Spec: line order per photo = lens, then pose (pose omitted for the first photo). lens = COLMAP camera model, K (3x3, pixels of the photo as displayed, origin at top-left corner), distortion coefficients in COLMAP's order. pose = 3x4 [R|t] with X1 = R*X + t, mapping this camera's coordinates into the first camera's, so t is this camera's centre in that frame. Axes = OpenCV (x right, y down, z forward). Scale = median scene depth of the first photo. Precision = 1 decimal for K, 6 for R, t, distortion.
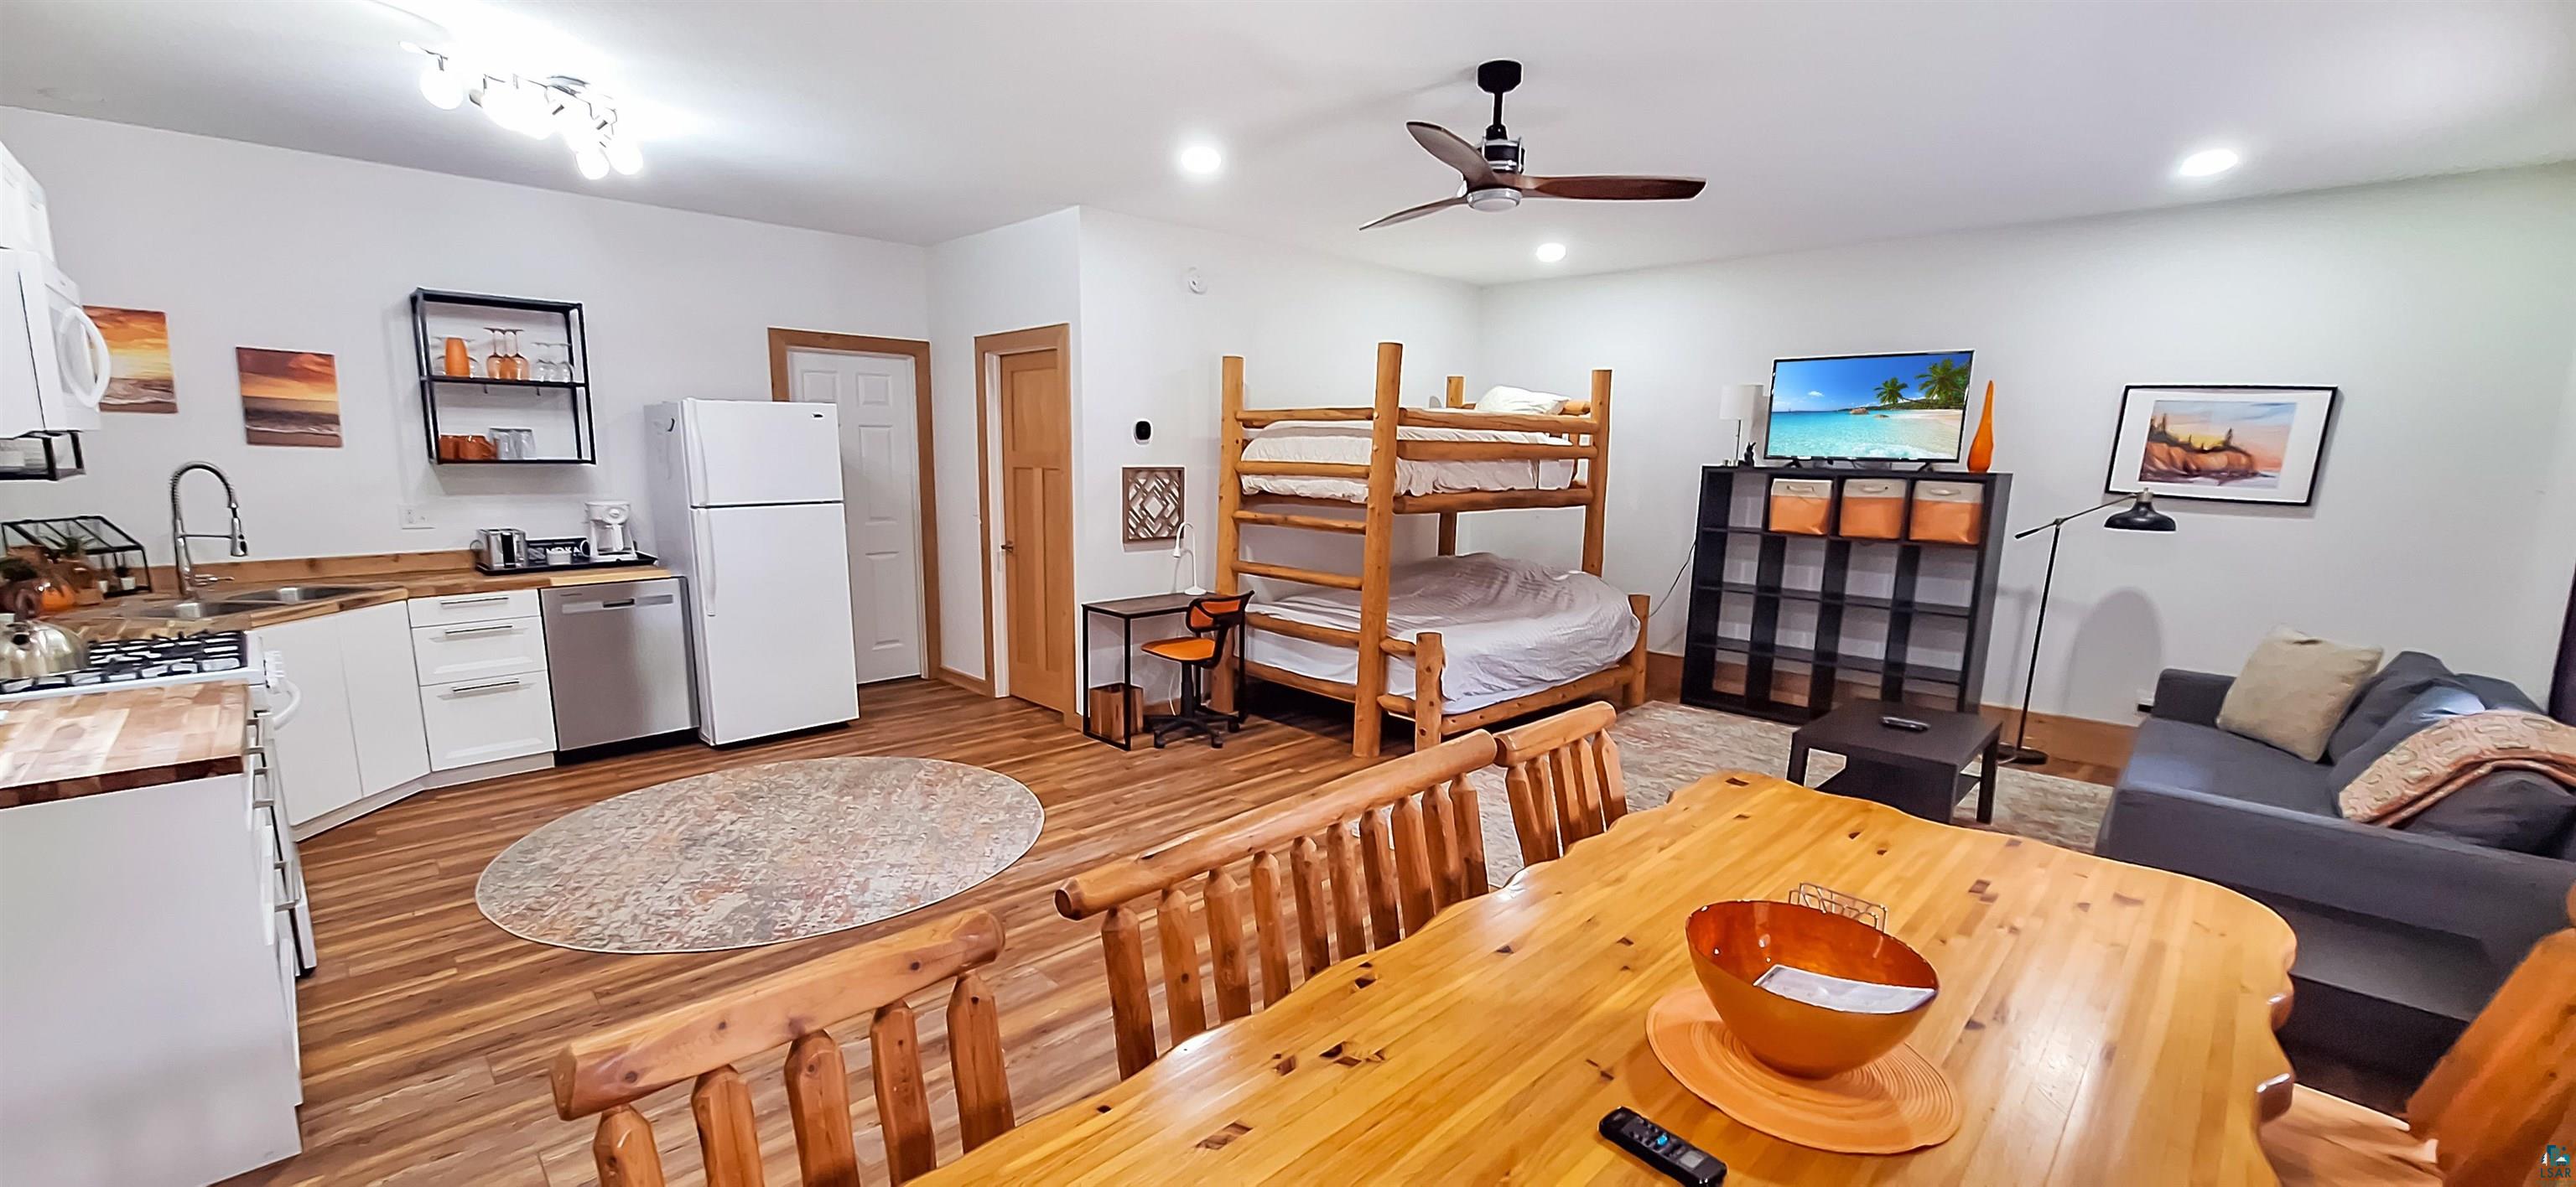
lens RADIAL K [[1014.7, 0, 1279.9], [0, 1014.7, 633.9], [0, 0, 1]] dist [-0.000745, 0.000081]
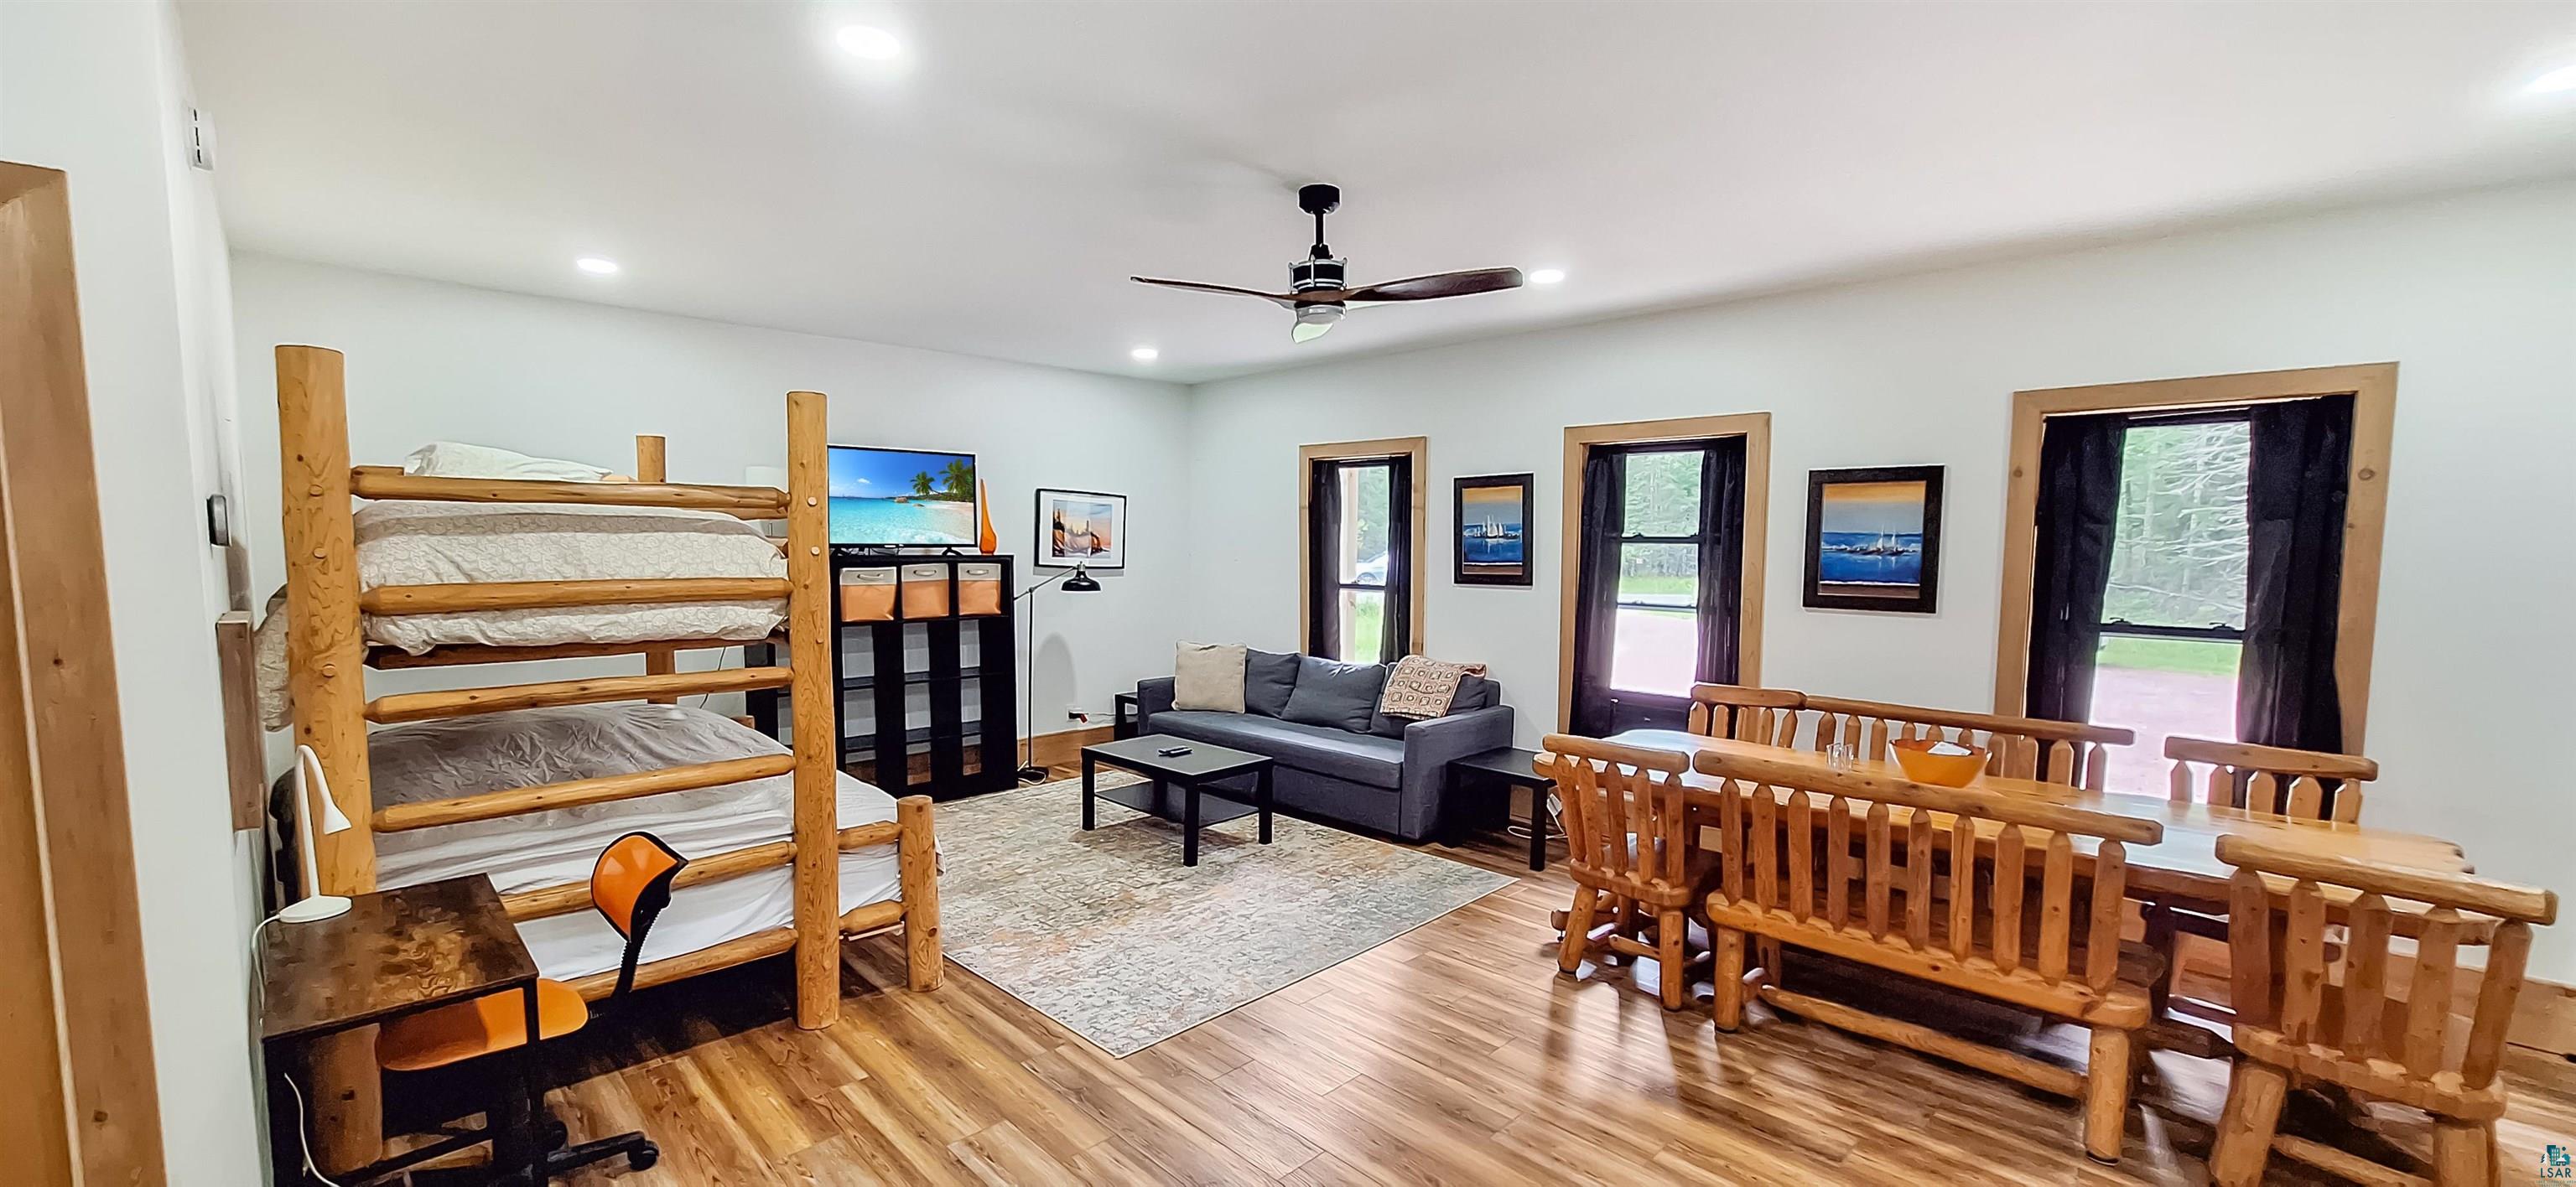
lens RADIAL K [[1014.7, 0, 1279.9], [0, 1014.7, 633.9], [0, 0, 1]] dist [-0.000745, 0.000081]
pose [[0.006667, -0.112690, 0.993608, -0.569001], [0.175762, 0.978293, 0.109774, -0.152208], [-0.984410, 0.173906, 0.026329, 0.708540]]
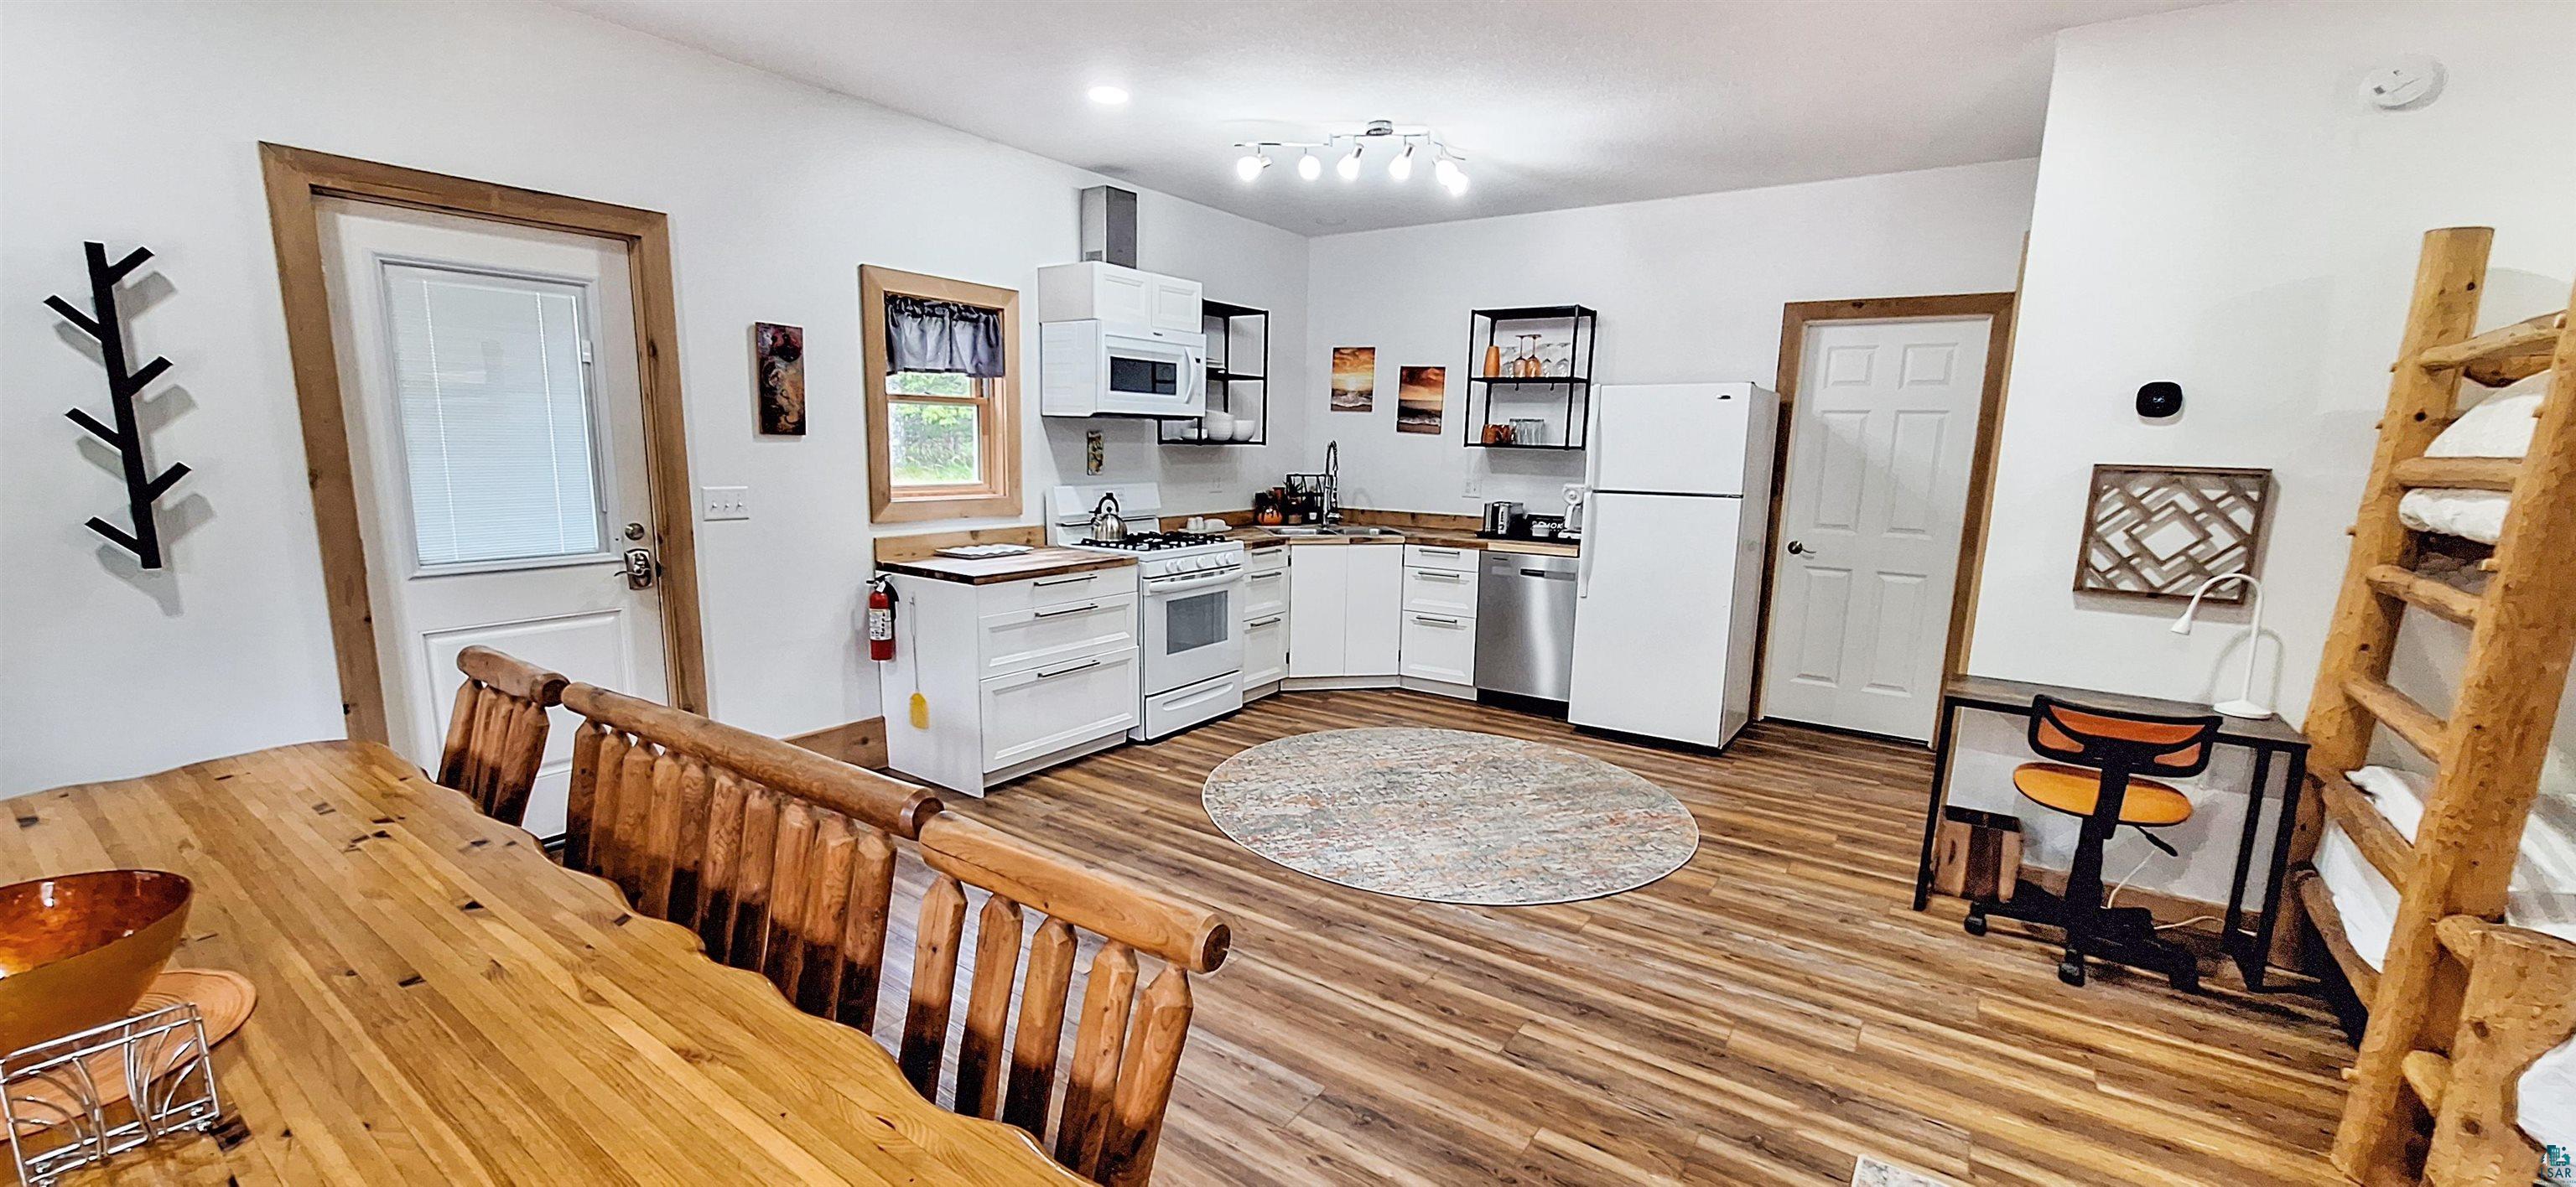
lens RADIAL K [[1042.5, 0, 1285.7], [0, 1042.5, 635.2], [0, 0, 1]] dist [0.000594, 0.000257]
pose [[0.171984, 0.174185, -0.969578, 0.409371], [-0.198830, 0.970124, 0.139015, -0.067032], [0.964826, 0.168873, 0.201479, 0.501825]]
